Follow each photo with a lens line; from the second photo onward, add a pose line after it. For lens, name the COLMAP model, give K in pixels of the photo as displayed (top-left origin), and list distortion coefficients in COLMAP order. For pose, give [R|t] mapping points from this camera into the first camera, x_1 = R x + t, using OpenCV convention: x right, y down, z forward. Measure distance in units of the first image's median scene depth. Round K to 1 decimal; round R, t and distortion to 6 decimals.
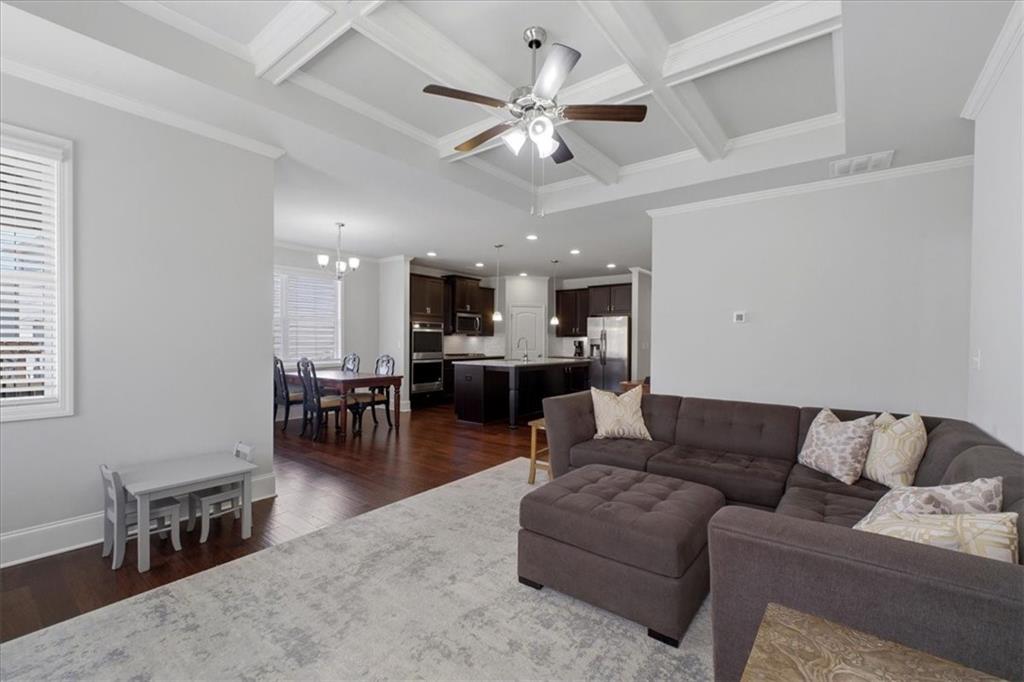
lens RADIAL K [[434.6, 0, 512.0], [0, 434.6, 341.0], [0, 0, 1]] dist [-0.001591, -0.000013]
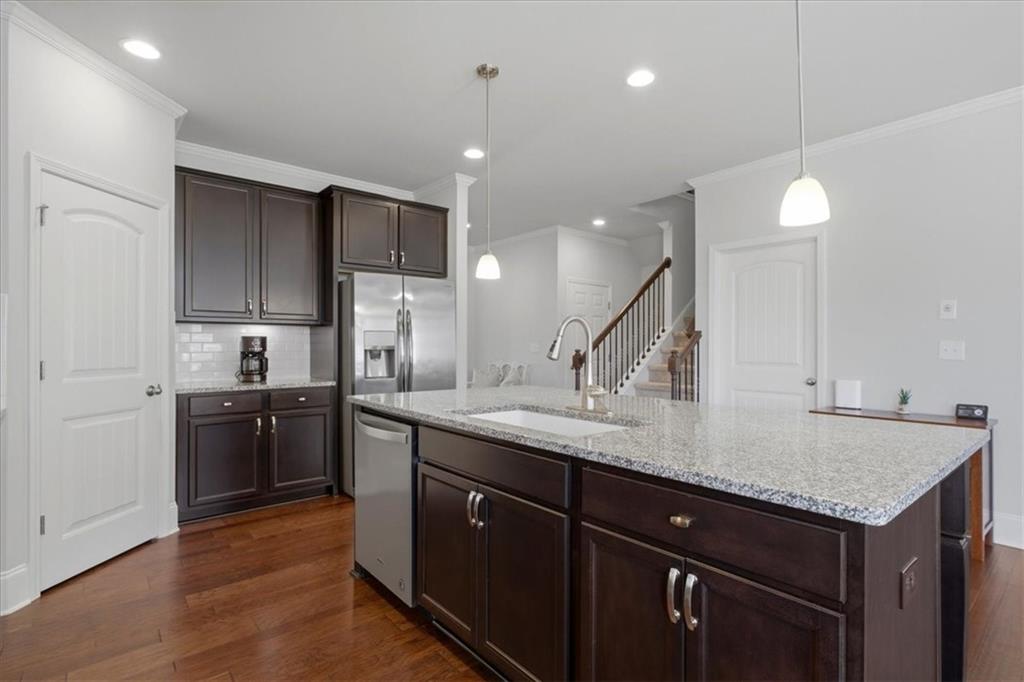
lens RADIAL K [[498.0, 0, 512.0], [0, 498.0, 341.0], [0, 0, 1]] dist [-0.000571, 0.000022]
pose [[0.212004, 0.004301, 0.977259, -0.239285], [-0.006491, 0.999974, -0.002993, 0.004562], [-0.977247, -0.005709, 0.212027, 0.934823]]
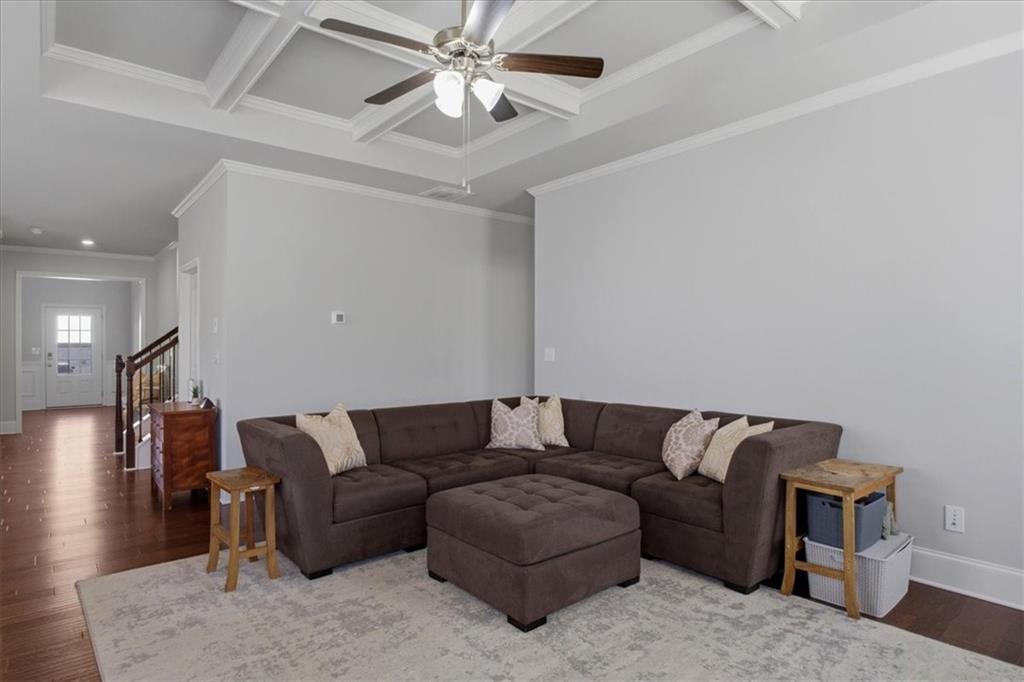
lens RADIAL K [[569.9, 0, 512.0], [0, 569.9, 341.0], [0, 0, 1]] dist [-0.003250, 0.000110]
pose [[0.214400, -0.005117, 0.976733, -0.307868], [0.004622, 0.999980, 0.004225, -0.005656], [-0.976735, 0.003608, 0.214419, 0.225272]]
